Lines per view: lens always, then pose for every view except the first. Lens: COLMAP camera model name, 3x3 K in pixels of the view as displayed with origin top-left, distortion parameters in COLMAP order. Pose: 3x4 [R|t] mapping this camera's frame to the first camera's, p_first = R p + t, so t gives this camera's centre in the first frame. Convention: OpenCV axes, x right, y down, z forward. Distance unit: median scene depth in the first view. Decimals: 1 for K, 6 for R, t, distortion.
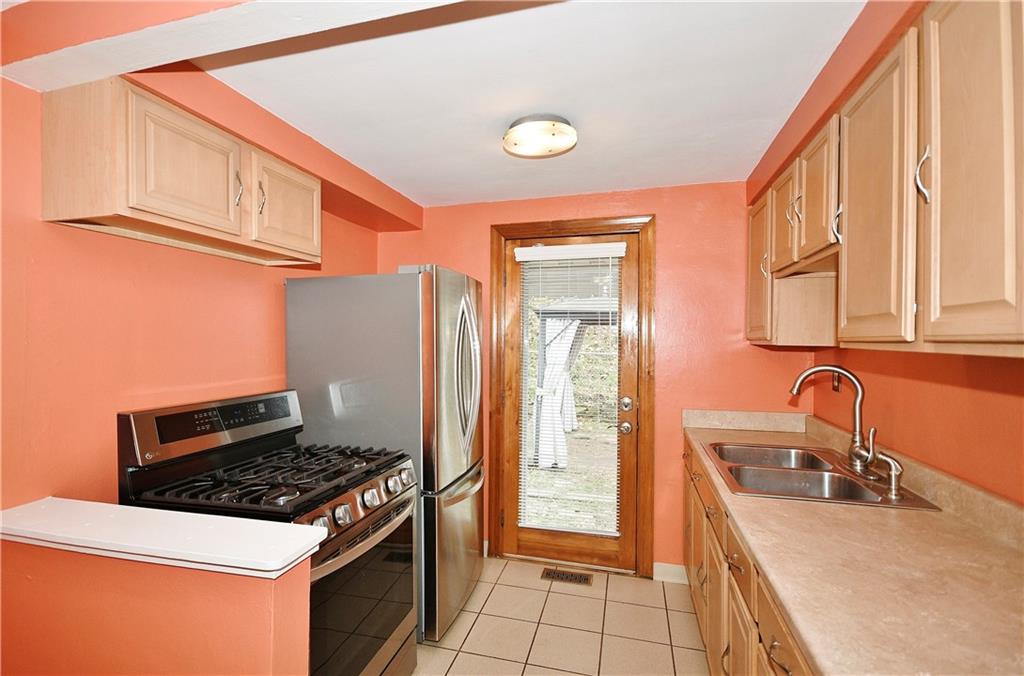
lens RADIAL K [[472.1, 0, 501.8], [0, 472.1, 344.6], [0, 0, 1]] dist [0.004293, -0.003719]
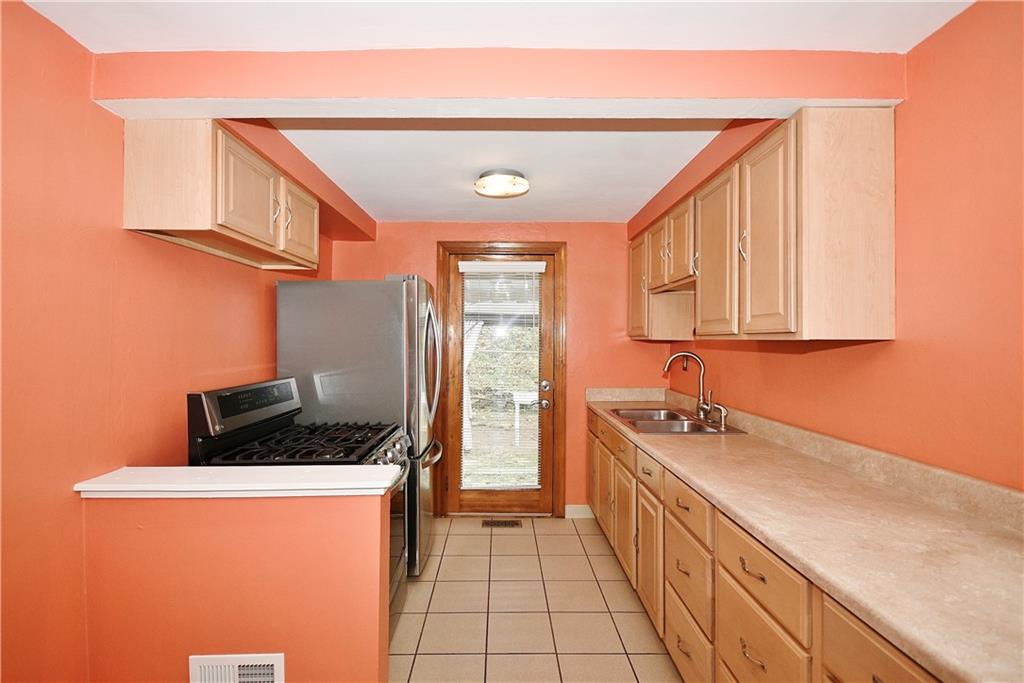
lens RADIAL K [[452.2, 0, 509.5], [0, 452.2, 340.1], [0, 0, 1]] dist [-0.007830, -0.000525]
pose [[0.957403, 0.000940, 0.288752, -0.248824], [0.002379, 0.999935, -0.011142, 0.017721], [-0.288744, 0.011354, 0.957339, -0.216469]]
